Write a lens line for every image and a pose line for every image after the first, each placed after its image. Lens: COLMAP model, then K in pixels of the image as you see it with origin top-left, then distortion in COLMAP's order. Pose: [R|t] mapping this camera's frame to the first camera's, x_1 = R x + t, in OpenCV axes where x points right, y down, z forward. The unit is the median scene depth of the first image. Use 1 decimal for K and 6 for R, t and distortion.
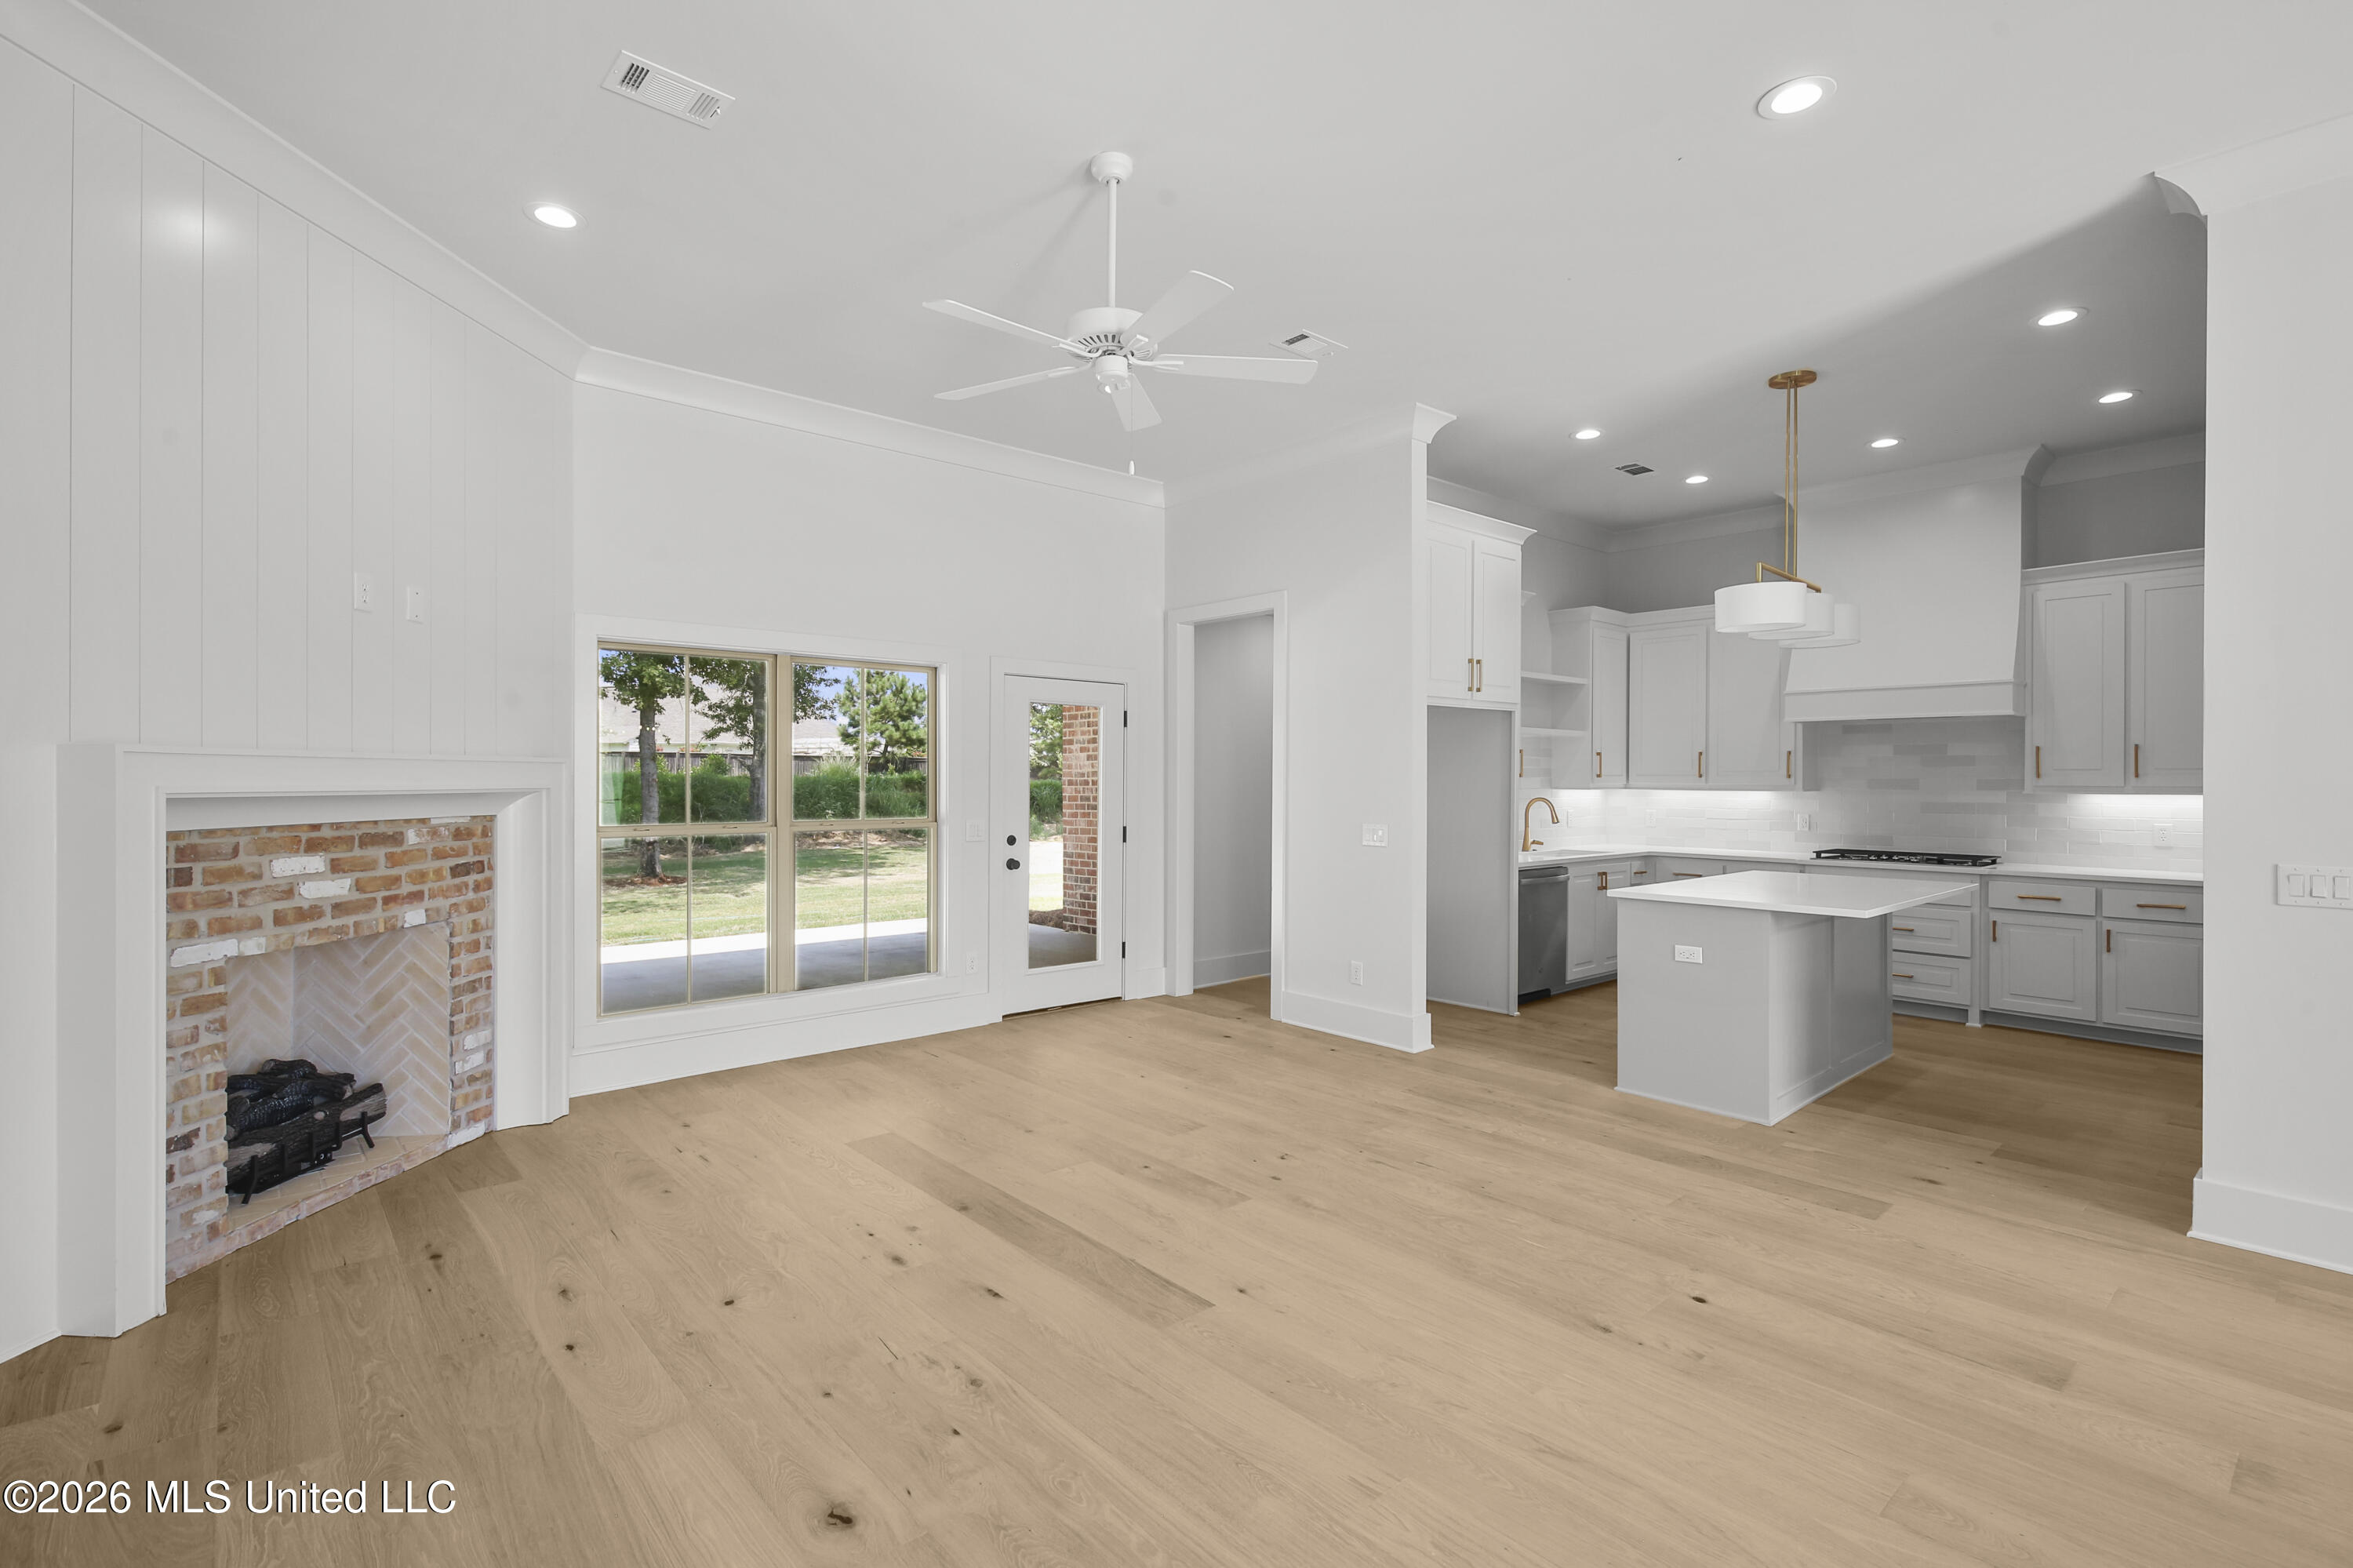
lens RADIAL K [[1086.5, 0, 1174.6], [0, 1086.5, 788.5], [0, 0, 1]] dist [0.000100, -0.000315]
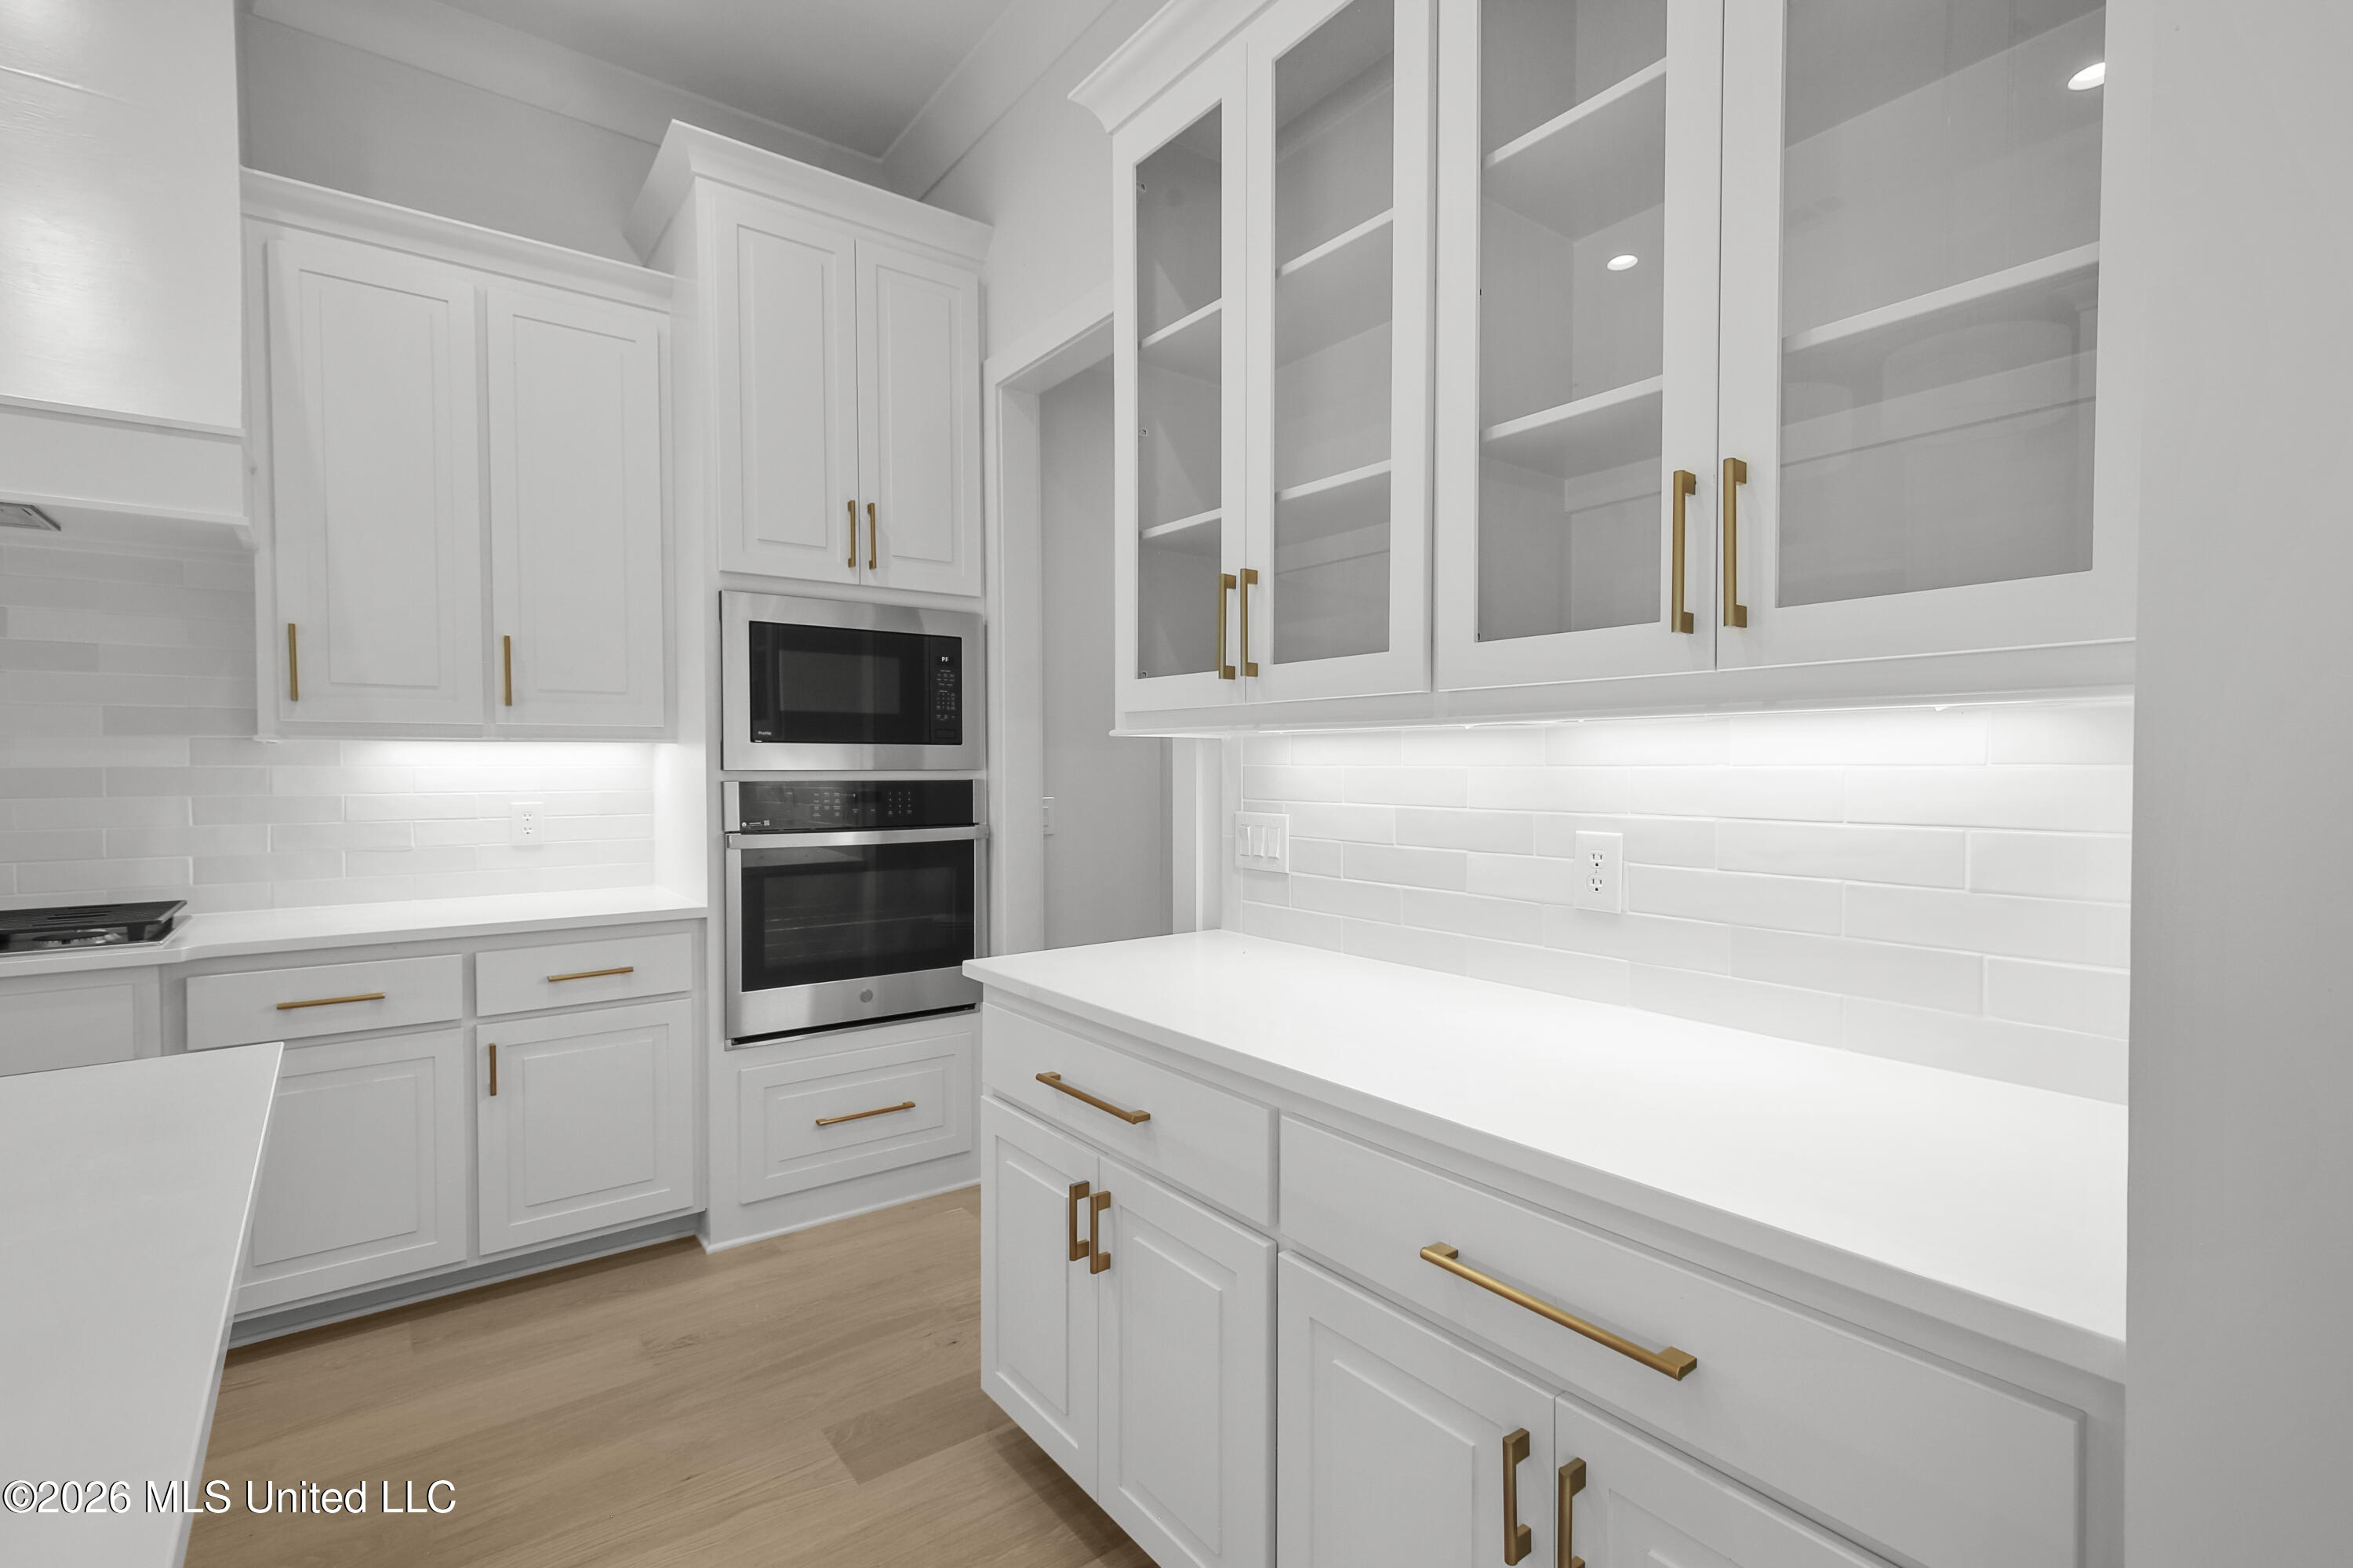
lens RADIAL K [[1064.1, 0, 1177.2], [0, 1064.1, 789.0], [0, 0, 1]] dist [0.003243, 0.000267]
pose [[0.066013, -0.028202, 0.997420, 0.410095], [0.009837, 0.999570, 0.027612, 0.014861], [-0.997770, 0.007989, 0.066262, 0.634488]]
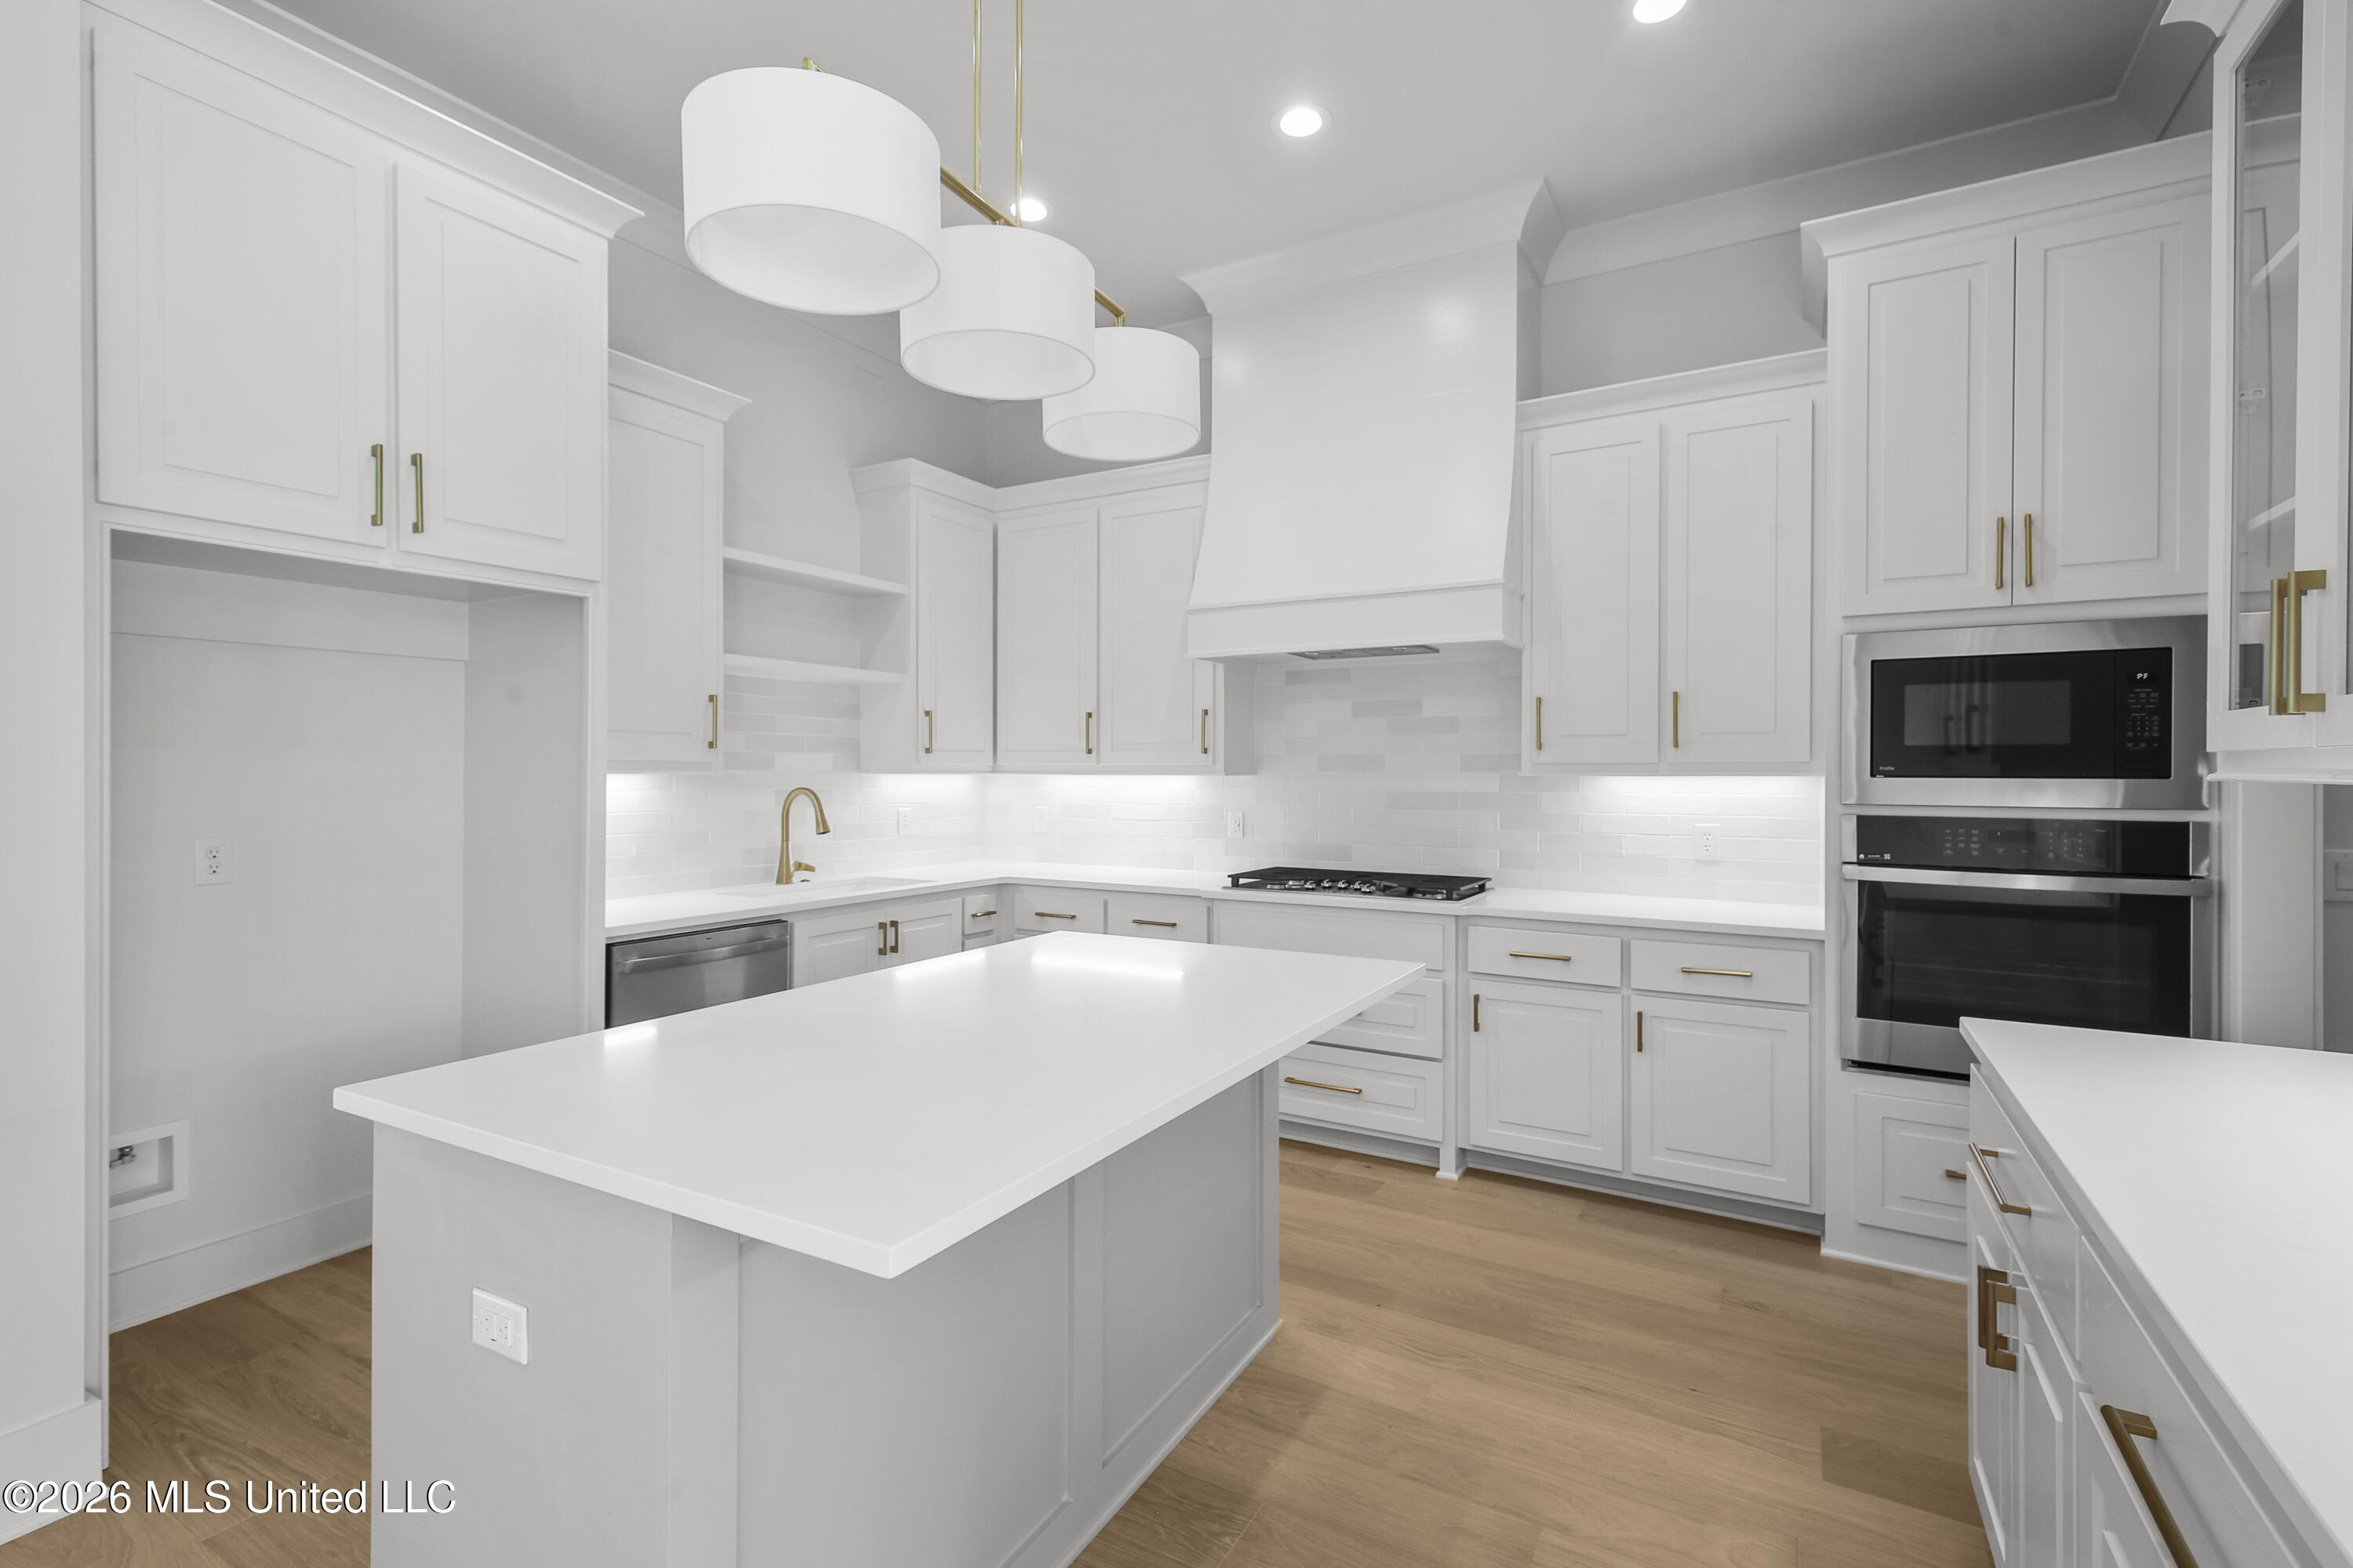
lens RADIAL K [[1064.1, 0, 1177.2], [0, 1064.1, 789.0], [0, 0, 1]] dist [0.003243, 0.000267]
pose [[0.946586, -0.007363, 0.322367, 0.411080], [0.004485, 0.999943, 0.009670, 0.005077], [-0.322420, -0.007708, 0.946565, 0.502379]]
